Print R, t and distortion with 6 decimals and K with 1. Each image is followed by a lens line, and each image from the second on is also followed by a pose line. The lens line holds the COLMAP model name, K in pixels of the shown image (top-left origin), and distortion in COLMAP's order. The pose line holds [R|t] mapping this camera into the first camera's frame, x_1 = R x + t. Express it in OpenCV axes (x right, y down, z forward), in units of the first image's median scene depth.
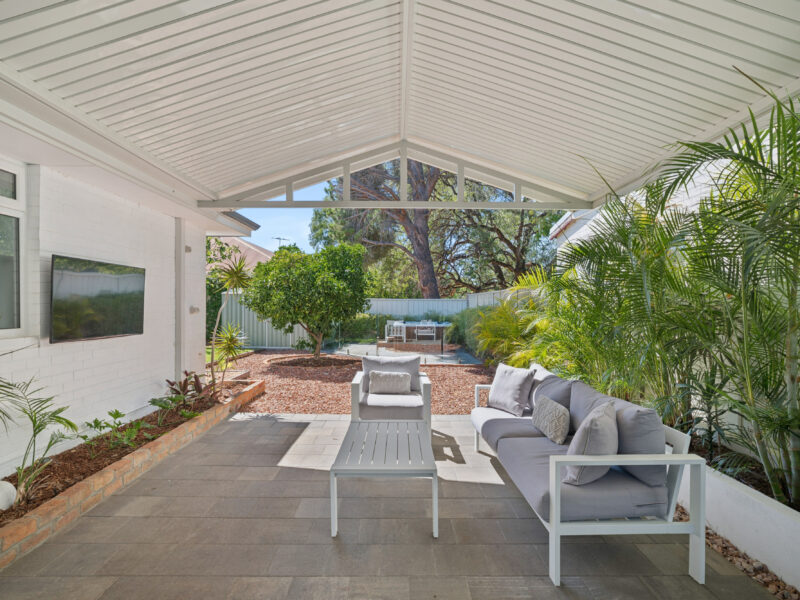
lens RADIAL K [[421.1, 0, 402.7], [0, 421.1, 303.3], [0, 0, 1]] dist [-0.012323, 0.001570]
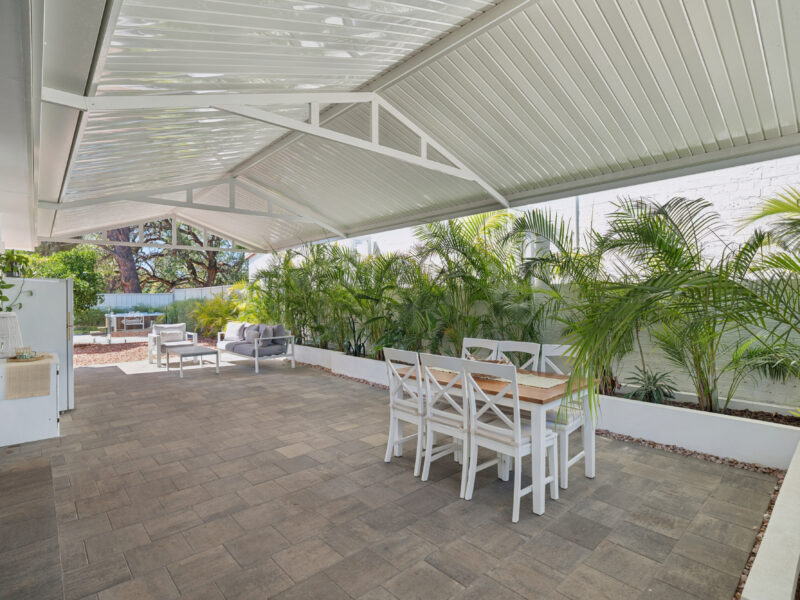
lens RADIAL K [[416.3, 0, 400.0], [0, 416.3, 300.0], [0, 0, 1]] dist [-0.015658, -0.000240]
pose [[0.751627, -0.018603, 0.659326, -0.154829], [0.011300, 0.999819, 0.015327, -0.001481], [-0.659492, -0.004070, 0.751701, -0.366363]]
